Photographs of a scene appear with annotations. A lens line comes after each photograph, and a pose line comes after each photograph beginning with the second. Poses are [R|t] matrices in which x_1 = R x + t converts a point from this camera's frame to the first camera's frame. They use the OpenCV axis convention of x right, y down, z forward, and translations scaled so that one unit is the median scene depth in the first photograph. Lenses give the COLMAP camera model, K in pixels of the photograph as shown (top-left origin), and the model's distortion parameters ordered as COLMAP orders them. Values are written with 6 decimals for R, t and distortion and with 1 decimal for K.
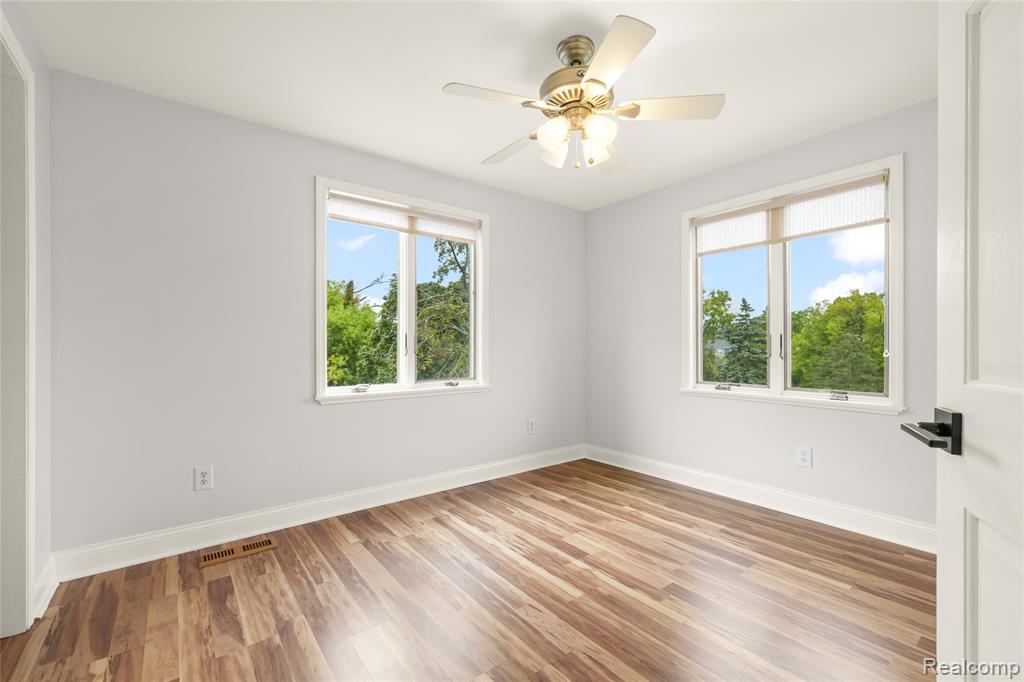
lens RADIAL K [[436.1, 0, 511.6], [0, 436.1, 350.8], [0, 0, 1]] dist [-0.000384, -0.000068]
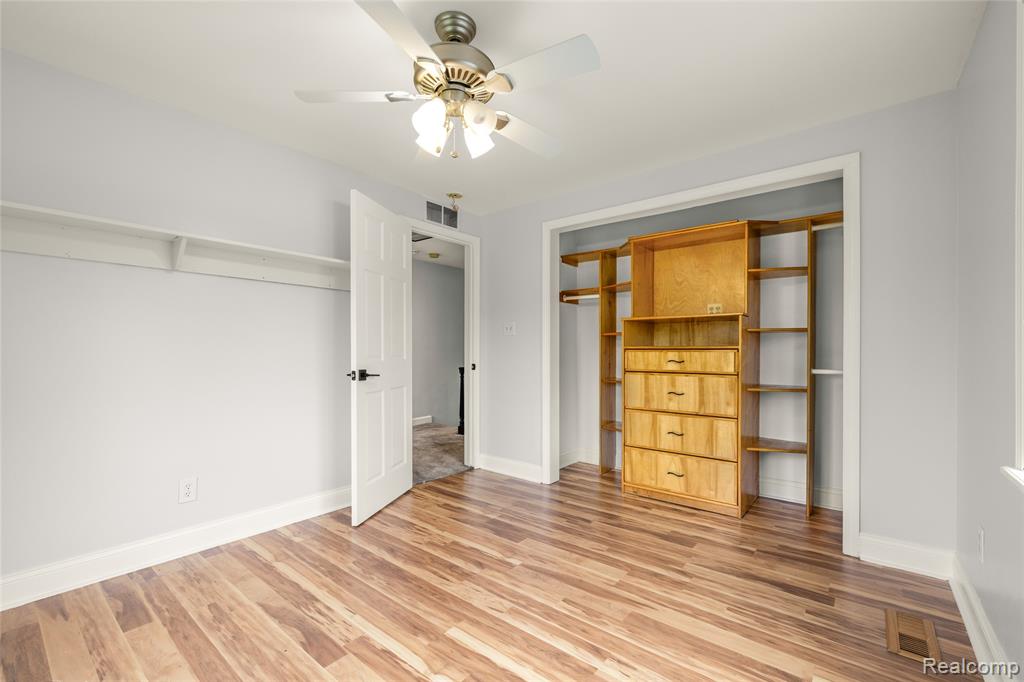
lens RADIAL K [[436.1, 0, 511.6], [0, 436.1, 350.8], [0, 0, 1]] dist [-0.000384, -0.000068]
pose [[-0.973501, -0.002385, -0.228669, 0.242978], [-0.003441, 0.999985, 0.004220, -0.022187], [0.228656, 0.004895, -0.973495, 1.926423]]
